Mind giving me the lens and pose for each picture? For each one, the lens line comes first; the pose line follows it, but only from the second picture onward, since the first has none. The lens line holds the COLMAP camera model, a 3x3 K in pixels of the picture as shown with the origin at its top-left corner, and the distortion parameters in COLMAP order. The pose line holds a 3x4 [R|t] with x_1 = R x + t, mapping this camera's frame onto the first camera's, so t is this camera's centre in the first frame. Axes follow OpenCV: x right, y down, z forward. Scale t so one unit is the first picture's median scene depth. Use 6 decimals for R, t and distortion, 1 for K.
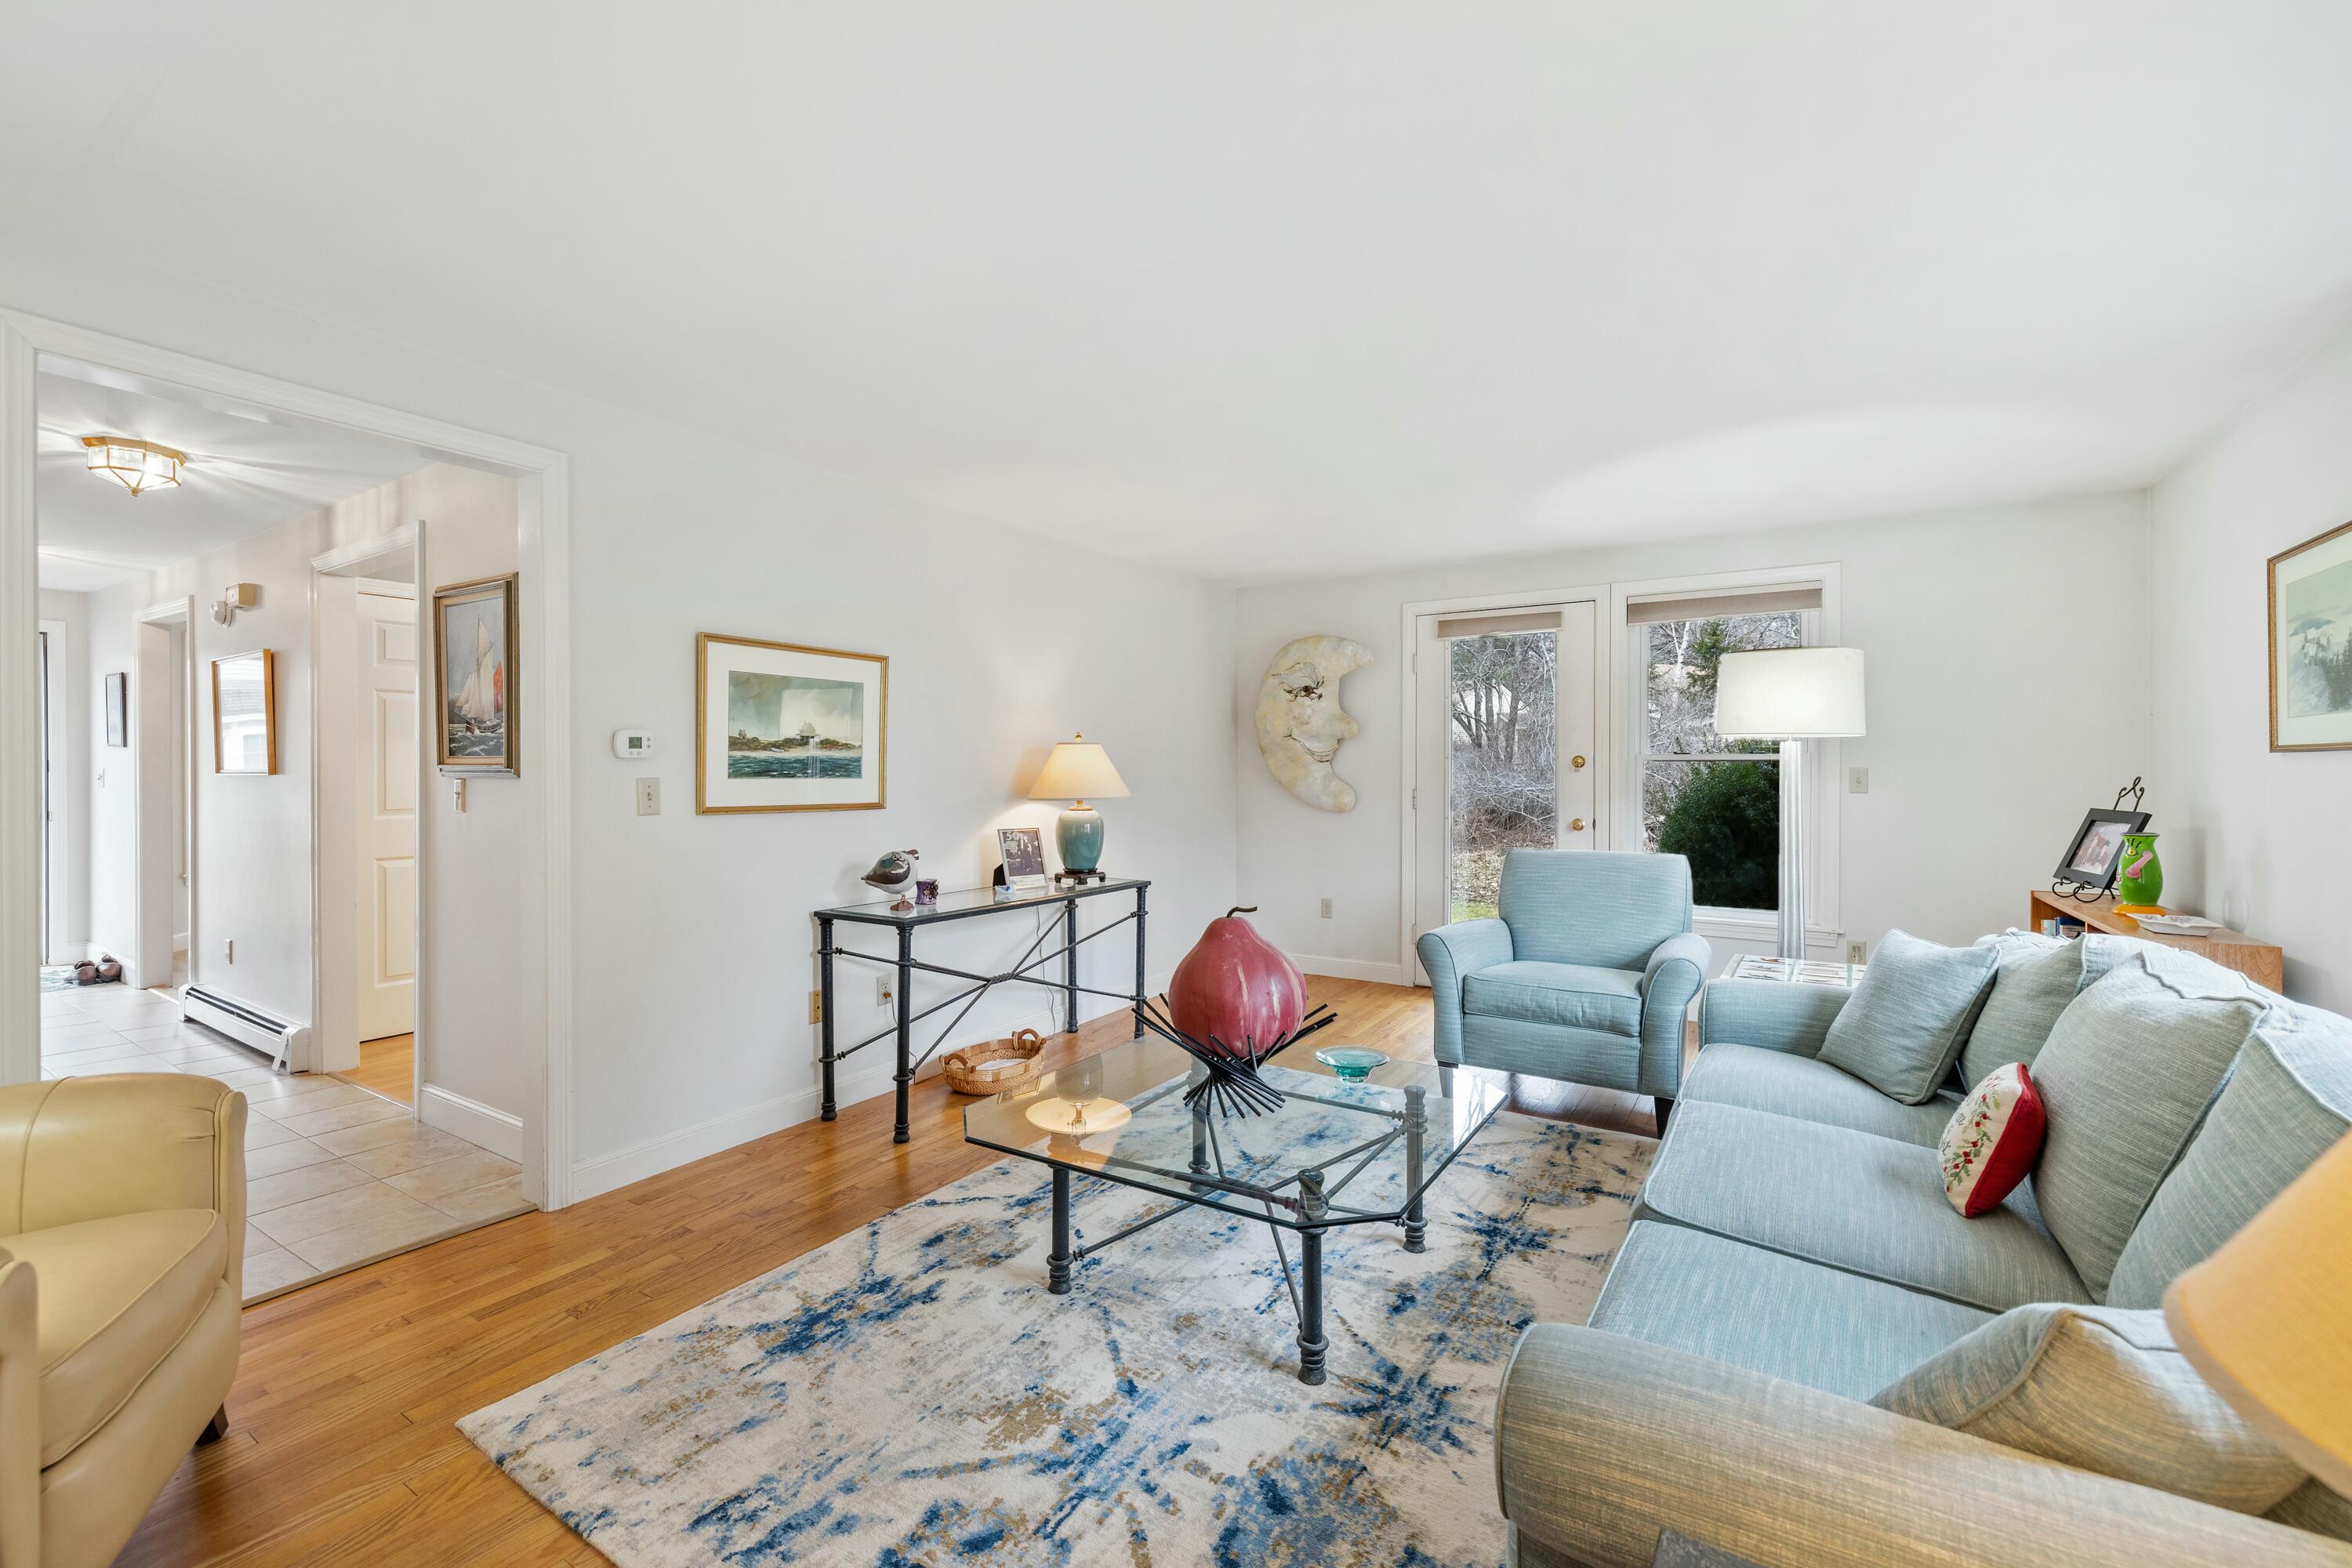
lens RADIAL K [[989.5, 0, 1174.2], [0, 989.5, 778.4], [0, 0, 1]] dist [0.000101, -0.000010]
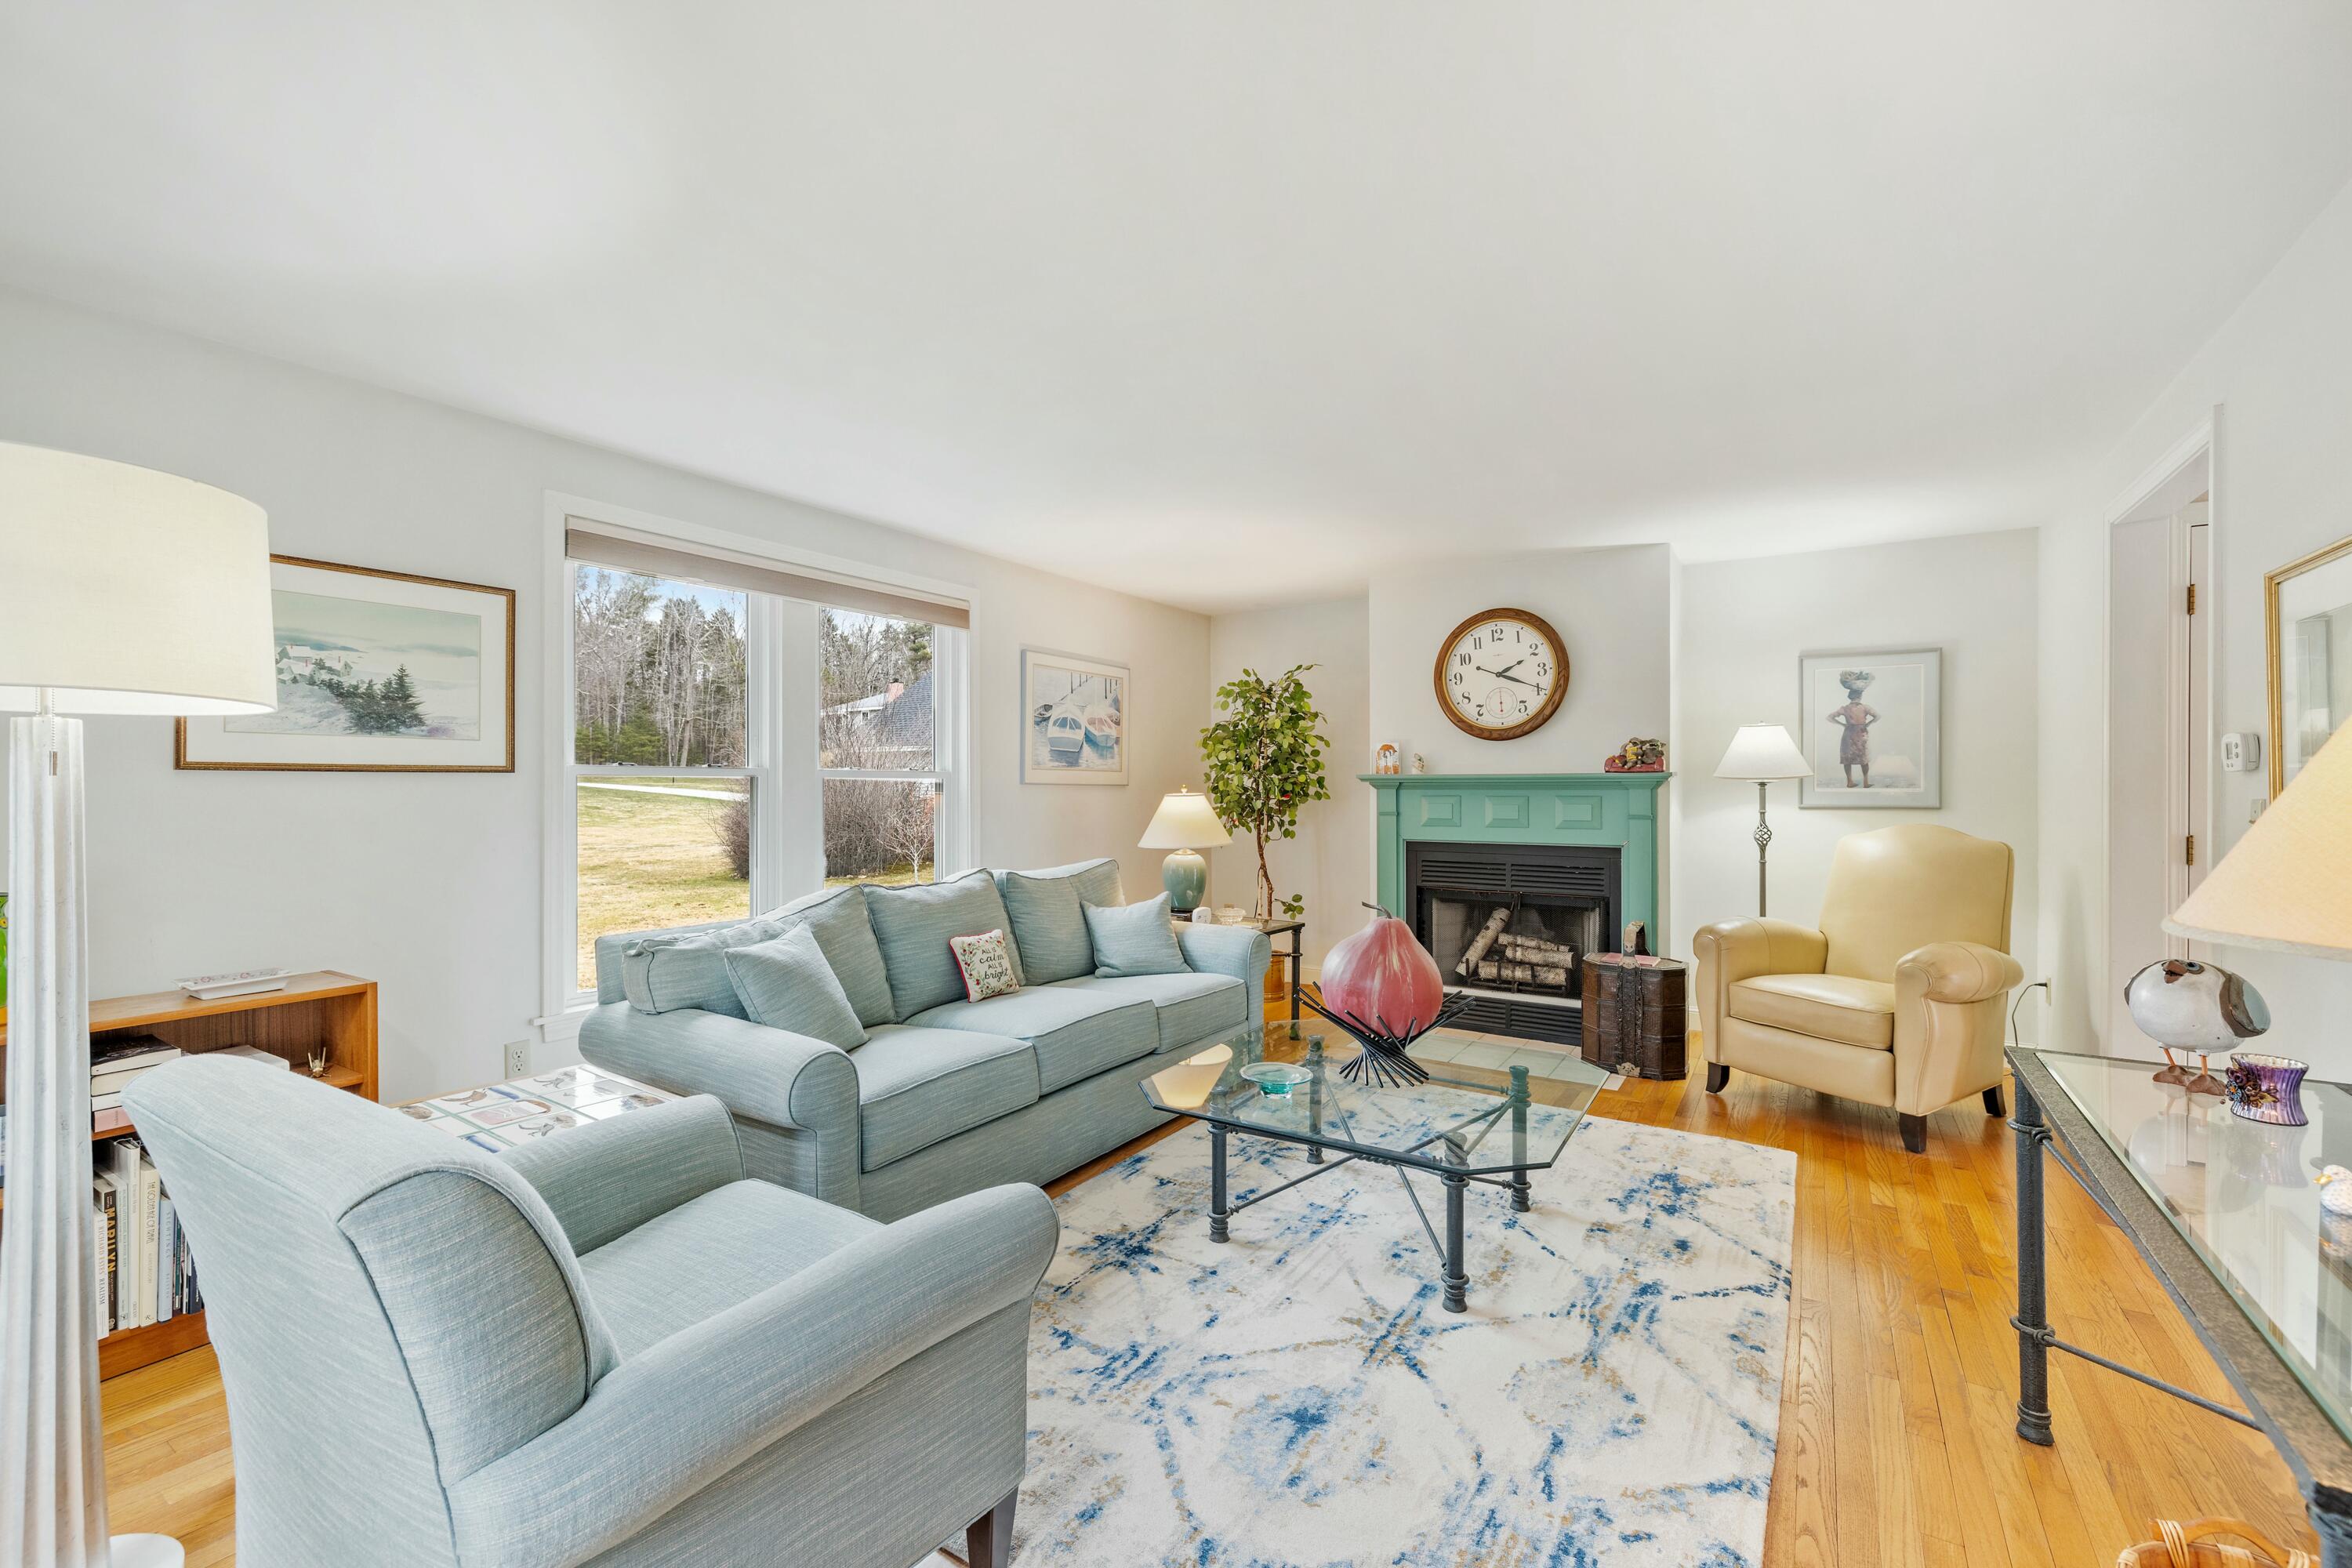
lens RADIAL K [[989.5, 0, 1176.8], [0, 989.5, 783.8], [0, 0, 1]] dist [0.000101, -0.000010]
pose [[-0.999999, 0.001326, 0.000516, 0.287905], [0.001330, 0.999969, 0.007727, -0.021770], [-0.000506, 0.007728, -0.999970, 2.063598]]
